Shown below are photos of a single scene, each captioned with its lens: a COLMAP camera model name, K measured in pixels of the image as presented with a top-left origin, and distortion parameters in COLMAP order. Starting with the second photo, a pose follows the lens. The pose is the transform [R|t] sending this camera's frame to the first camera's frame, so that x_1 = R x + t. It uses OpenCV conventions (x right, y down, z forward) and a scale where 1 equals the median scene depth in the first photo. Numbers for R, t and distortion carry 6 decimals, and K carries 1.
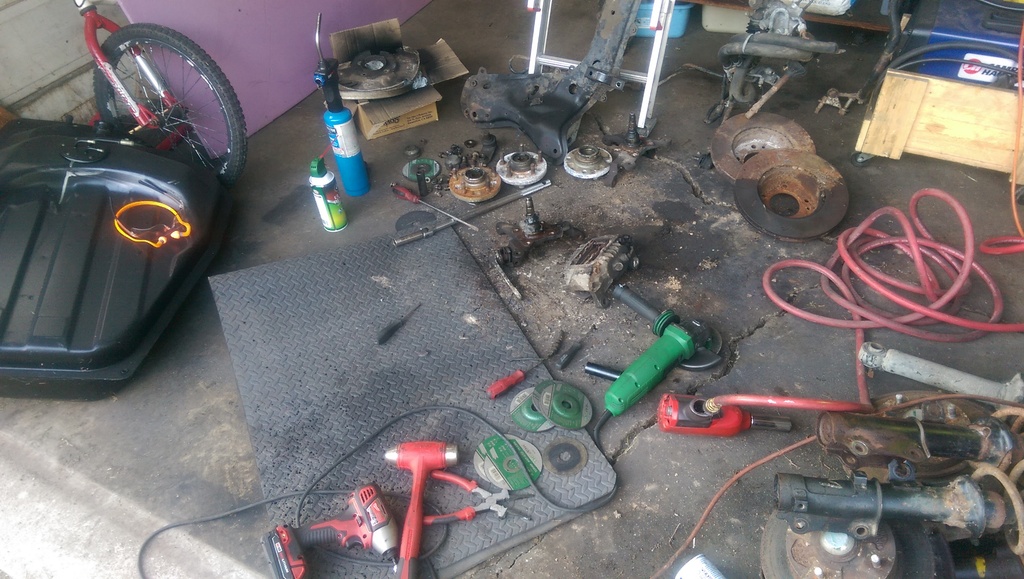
lens RADIAL K [[728.2, 0, 512.0], [0, 728.2, 289.5], [0, 0, 1]] dist [0.094309, -0.138551]
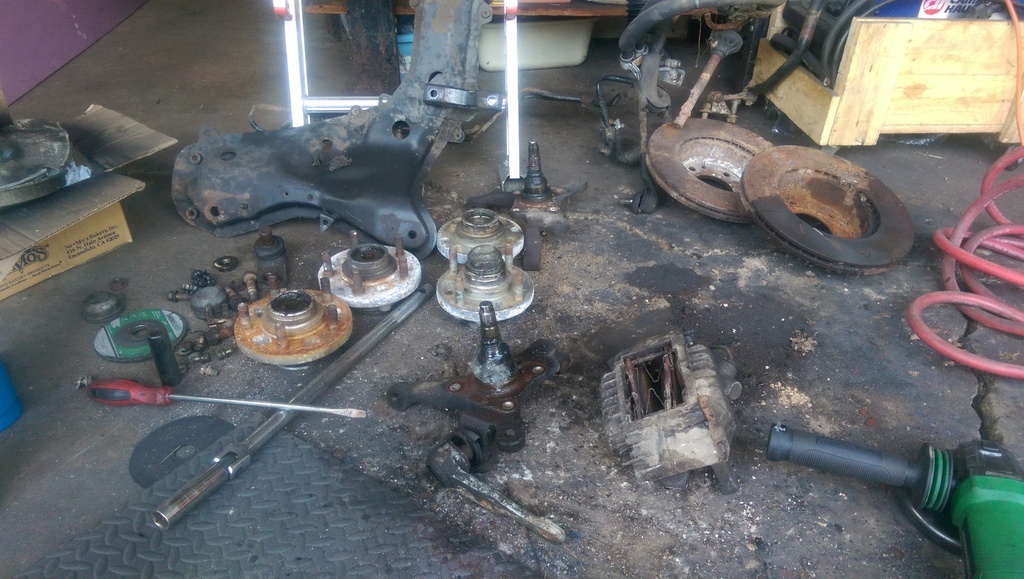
lens RADIAL K [[728.2, 0, 512.0], [0, 728.2, 289.5], [0, 0, 1]] dist [0.094309, -0.138551]
pose [[0.849844, -0.228122, 0.475107, -0.148013], [0.317082, 0.941378, -0.115177, -0.068497], [-0.420981, 0.248530, 0.872358, 0.527827]]
